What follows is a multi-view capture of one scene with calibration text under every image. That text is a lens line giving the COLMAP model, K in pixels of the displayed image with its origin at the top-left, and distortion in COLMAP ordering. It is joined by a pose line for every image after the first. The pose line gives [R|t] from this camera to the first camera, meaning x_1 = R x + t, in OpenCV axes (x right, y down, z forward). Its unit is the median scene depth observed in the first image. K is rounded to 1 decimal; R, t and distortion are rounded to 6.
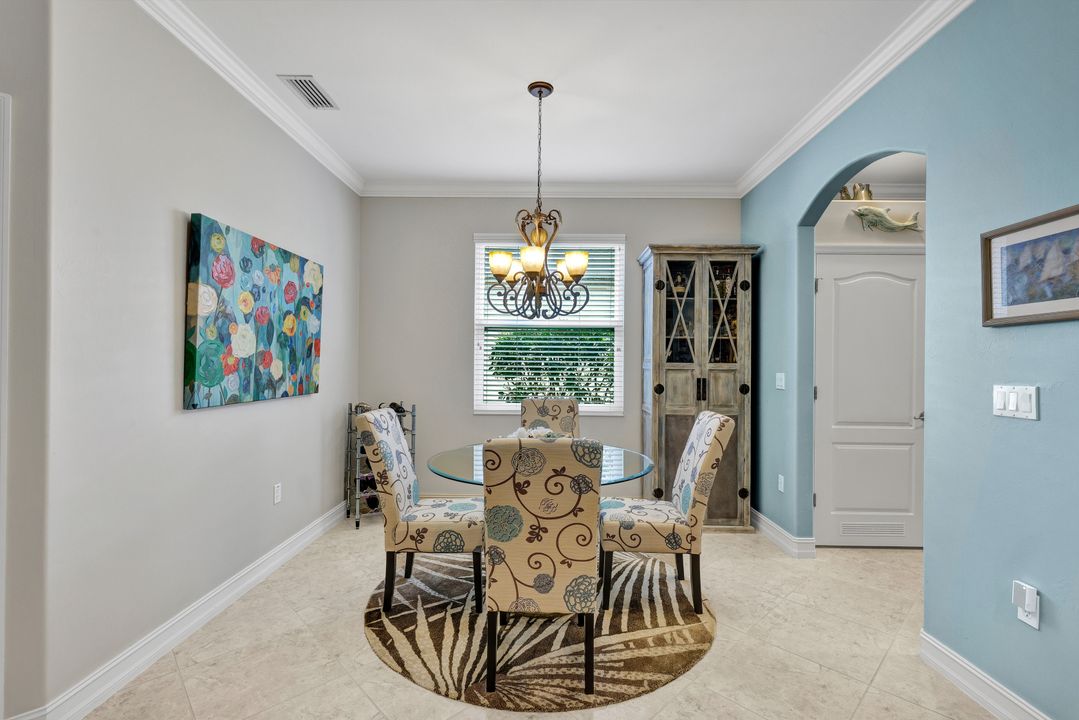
lens RADIAL K [[478.2, 0, 543.1], [0, 478.2, 358.5], [0, 0, 1]] dist [-0.001145, -0.000213]
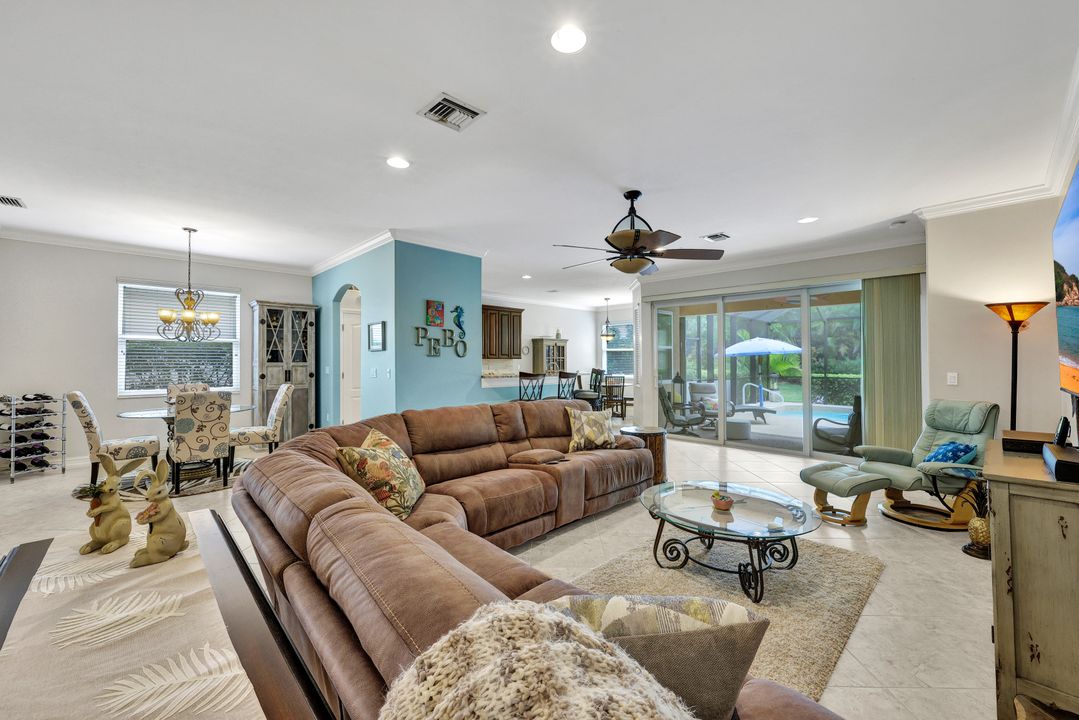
lens RADIAL K [[427.1, 0, 539.2], [0, 427.1, 357.5], [0, 0, 1]] dist [0.000155, 0.000124]
pose [[0.710996, -0.003510, 0.703188, -0.220112], [0.000982, 0.999992, 0.003999, -0.021982], [-0.703196, -0.002153, 0.710993, -1.280917]]
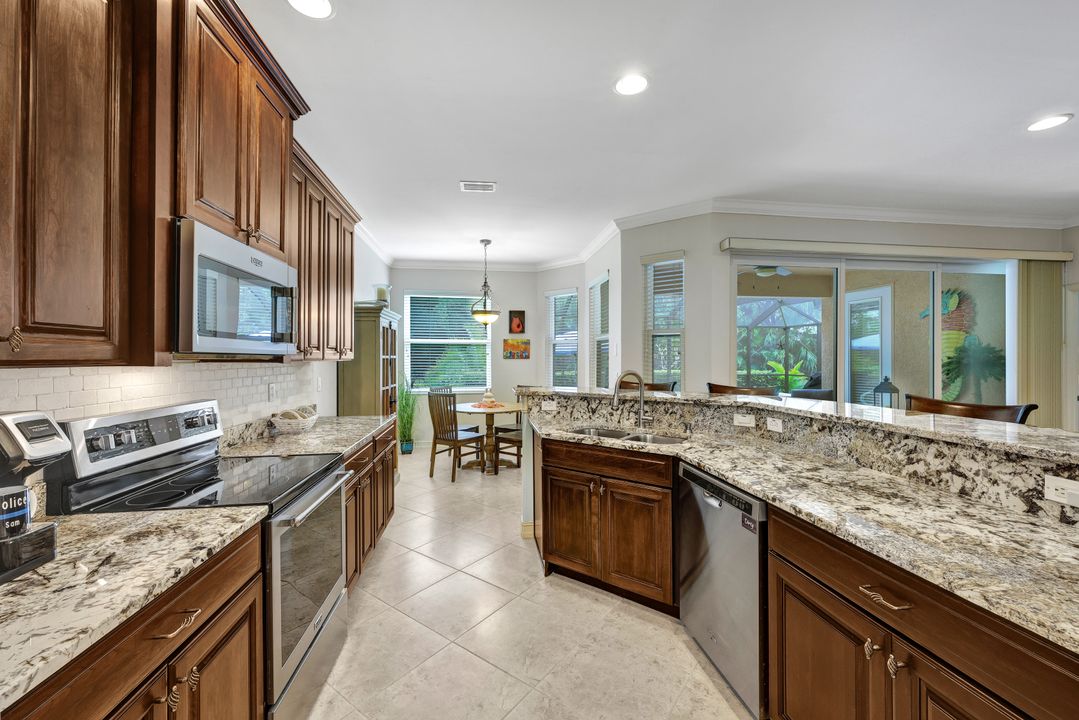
lens RADIAL K [[433.2, 0, 542.3], [0, 433.2, 353.3], [0, 0, 1]] dist [0.000415, 0.000029]
pose [[-0.161755, -0.000315, 0.986831, 0.850674], [-0.003717, 0.999993, -0.000290, -0.017624], [-0.986824, -0.003714, -0.161755, 1.014922]]
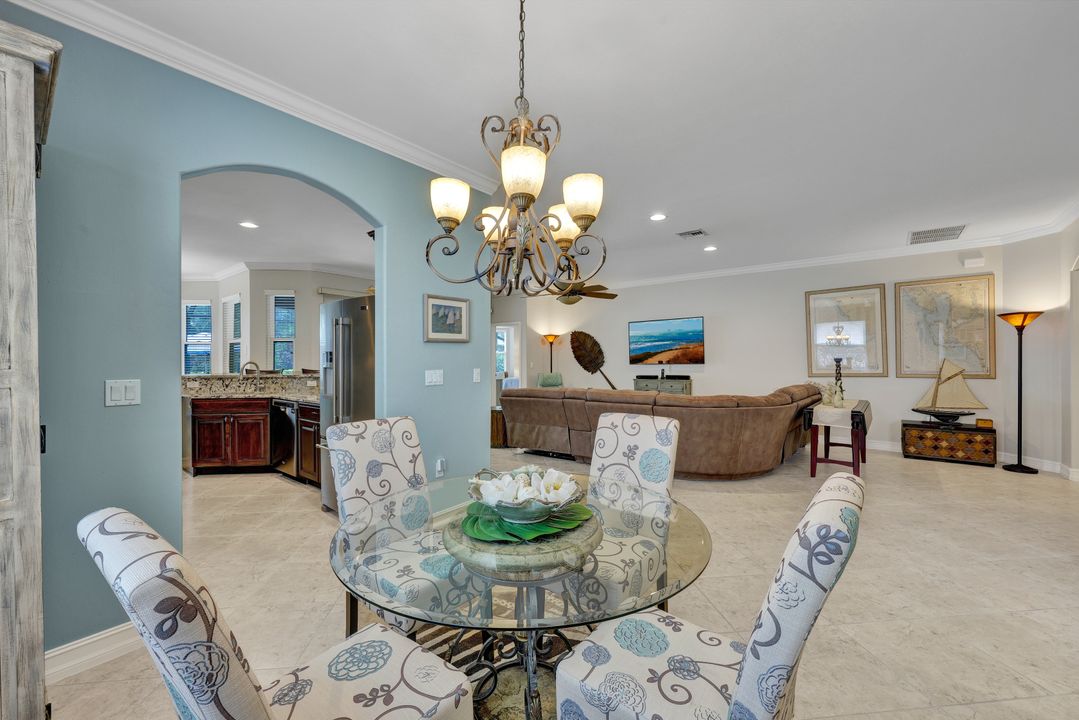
lens RADIAL K [[433.4, 0, 535.0], [0, 433.4, 358.3], [0, 0, 1]] dist [-0.000497, 0.000180]
pose [[-0.779867, -0.006336, 0.625913, -0.351695], [-0.006077, 0.999978, 0.002550, -0.002124], [-0.625915, -0.001815, -0.779889, 1.351536]]
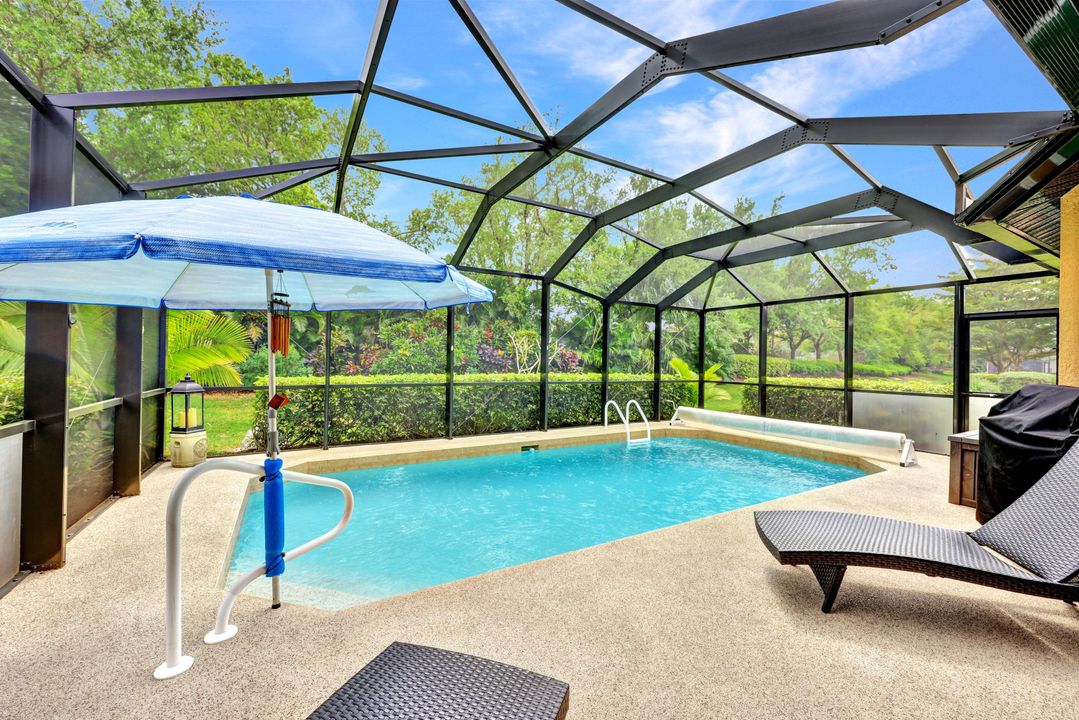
lens RADIAL K [[449.5, 0, 544.9], [0, 449.5, 346.0], [0, 0, 1]] dist [-0.000443, -0.000494]
pose [[-0.510662, 0.009329, 0.859731, 3.244192], [-0.020961, 0.999509, -0.023296, 0.065689], [-0.859526, -0.029918, -0.510216, 0.168740]]
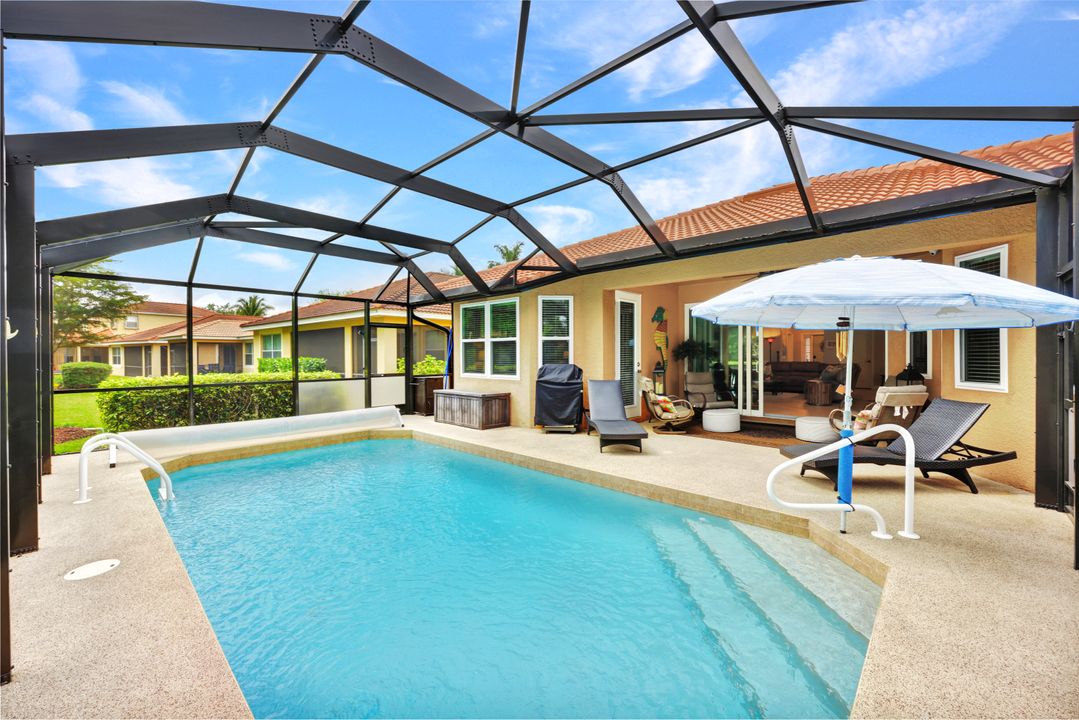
lens RADIAL K [[427.9, 0, 539.5], [0, 427.9, 360.0], [0, 0, 1]] dist [-0.004204, -0.000381]
pose [[-0.674750, 0.005285, -0.738027, 5.606703], [0.000687, 0.999978, 0.006534, 0.064355], [0.738046, 0.003902, -0.674739, 0.326393]]
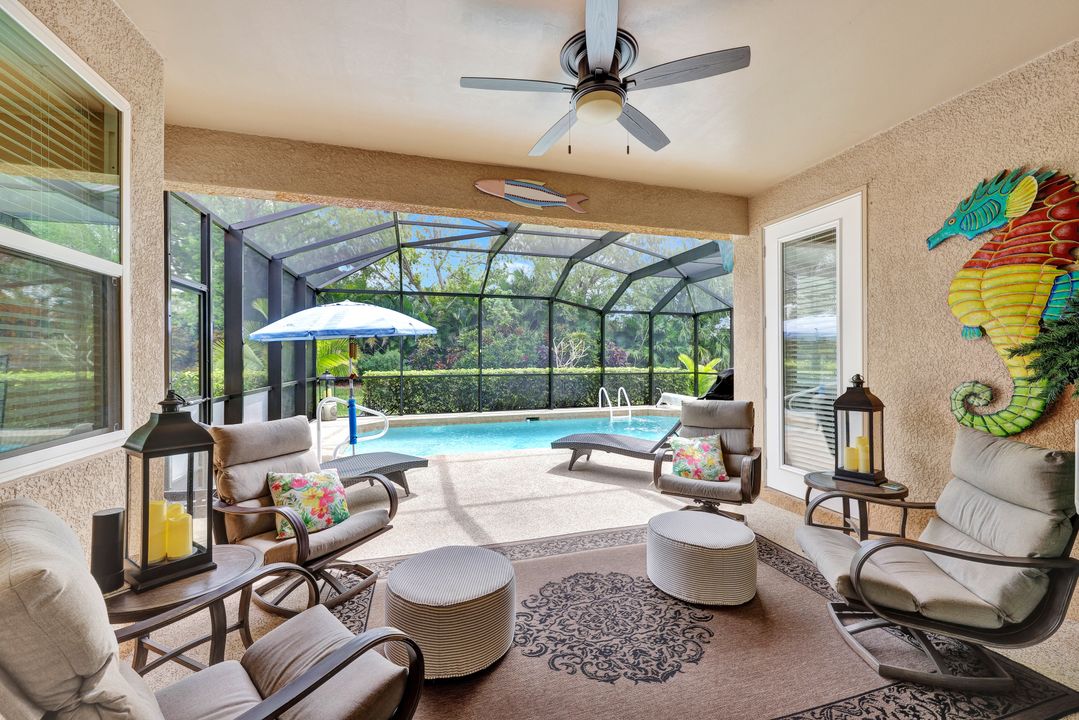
lens RADIAL K [[433.4, 0, 535.0], [0, 433.4, 358.3], [0, 0, 1]] dist [-0.000497, 0.000180]
pose [[-0.294451, -0.012595, 0.955584, 2.011790], [-0.002154, 0.999919, 0.012516, 0.043010], [-0.955664, 0.001627, -0.294454, -0.055421]]
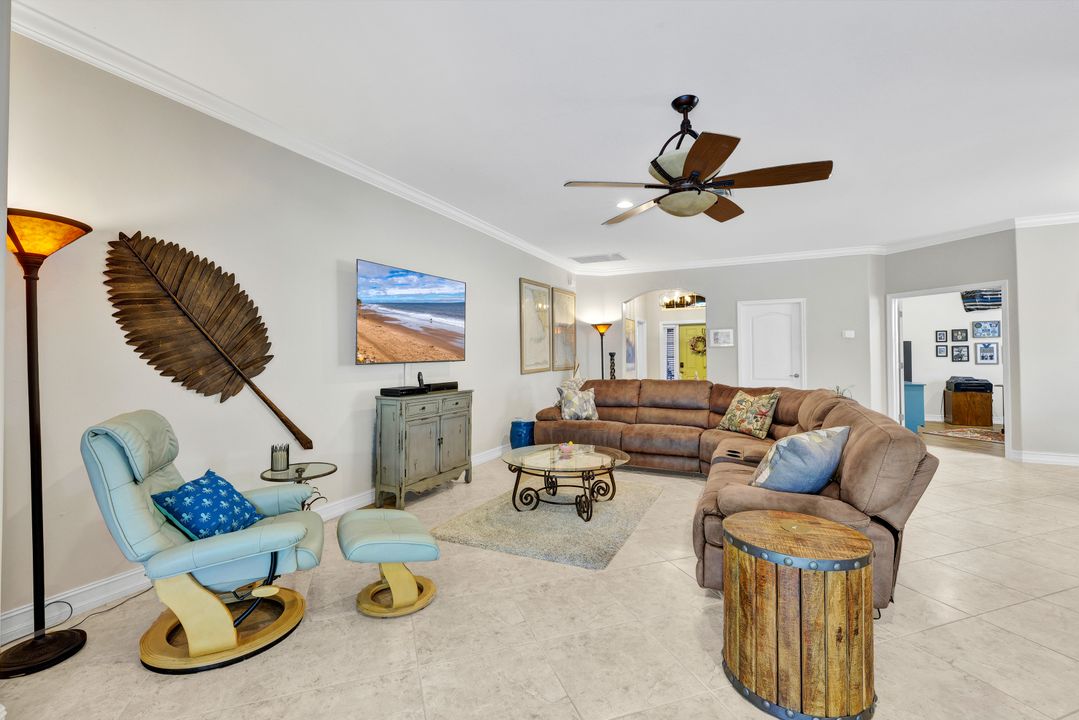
lens RADIAL K [[474.6, 0, 537.9], [0, 474.6, 350.7], [0, 0, 1]] dist [0.006540, -0.000055]
pose [[-0.419400, -0.021654, -0.907543, 2.023409], [0.004301, 0.999657, -0.025840, 0.041535], [0.907791, -0.014741, -0.419163, -0.411818]]
